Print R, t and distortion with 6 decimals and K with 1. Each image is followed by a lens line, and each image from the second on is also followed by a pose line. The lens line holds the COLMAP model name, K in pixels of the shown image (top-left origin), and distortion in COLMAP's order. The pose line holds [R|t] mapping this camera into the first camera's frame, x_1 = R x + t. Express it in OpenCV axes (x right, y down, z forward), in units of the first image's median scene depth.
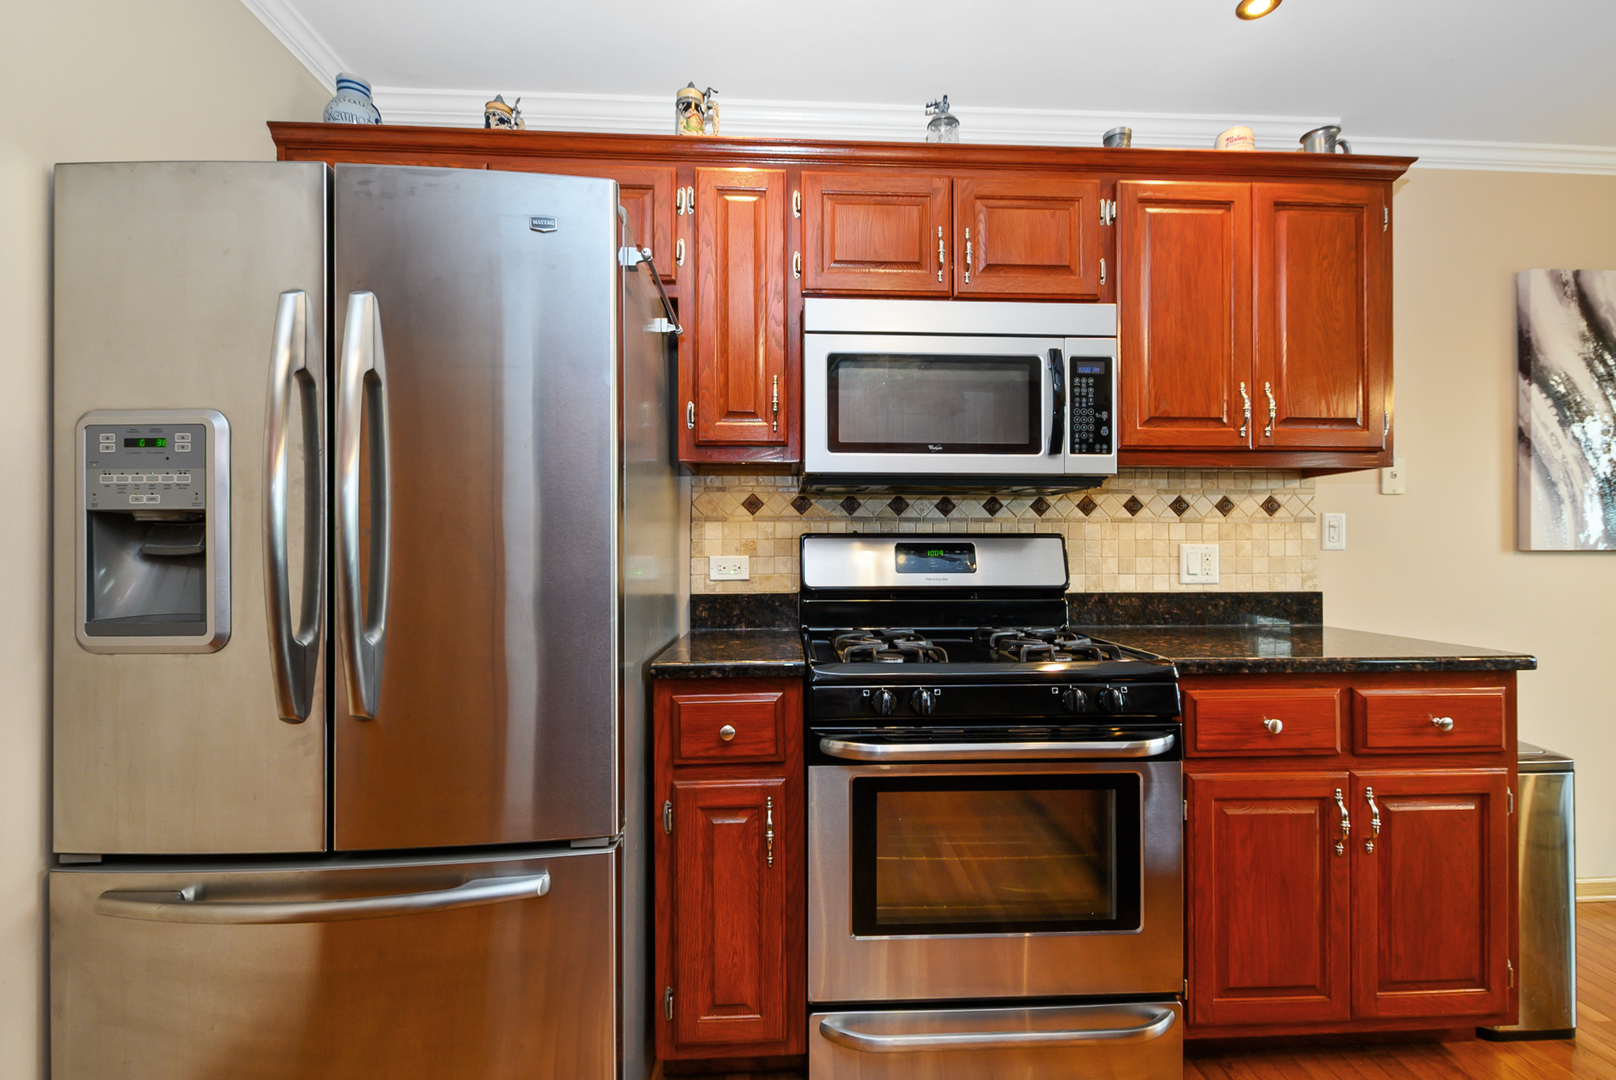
lens RADIAL K [[711.2, 0, 816.0], [0, 711.2, 539.6], [0, 0, 1]] dist [0.002275, -0.000469]
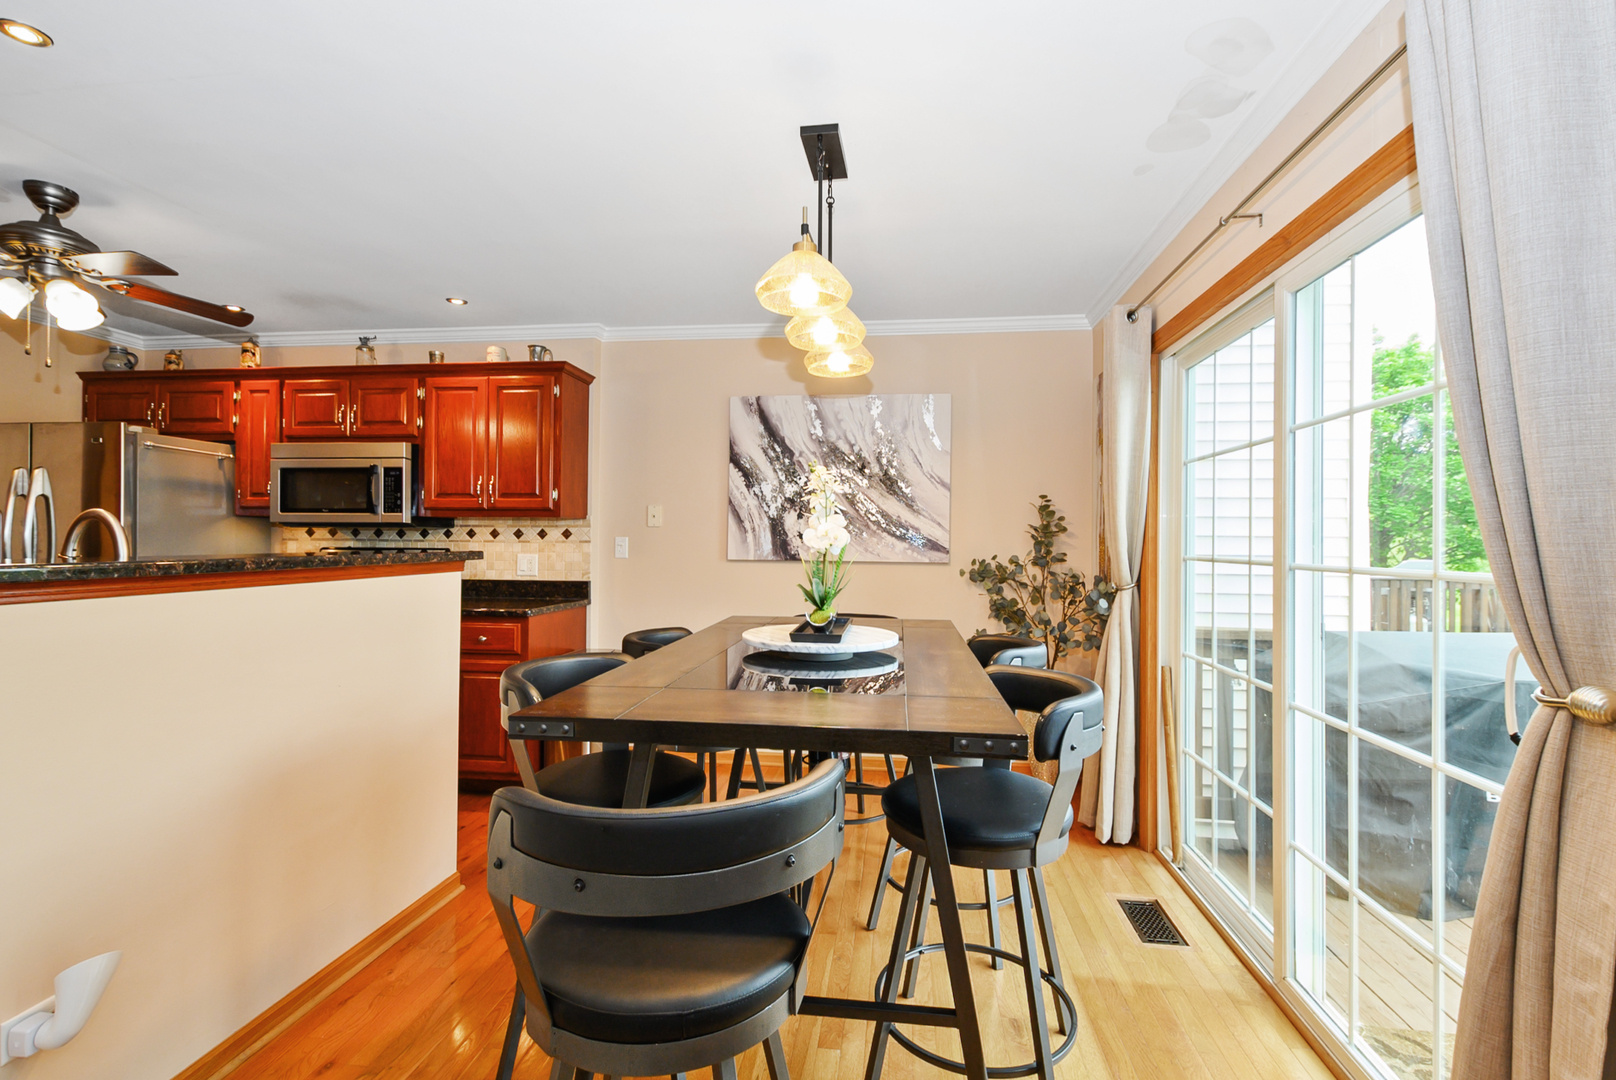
lens RADIAL K [[711.2, 0, 810.1], [0, 711.2, 543.7], [0, 0, 1]] dist [0.002275, -0.000469]
pose [[0.984228, 0.006785, -0.176773, 1.587612], [-0.005671, 0.999961, 0.006805, -0.038146], [0.176812, -0.005695, 0.984228, -0.706434]]
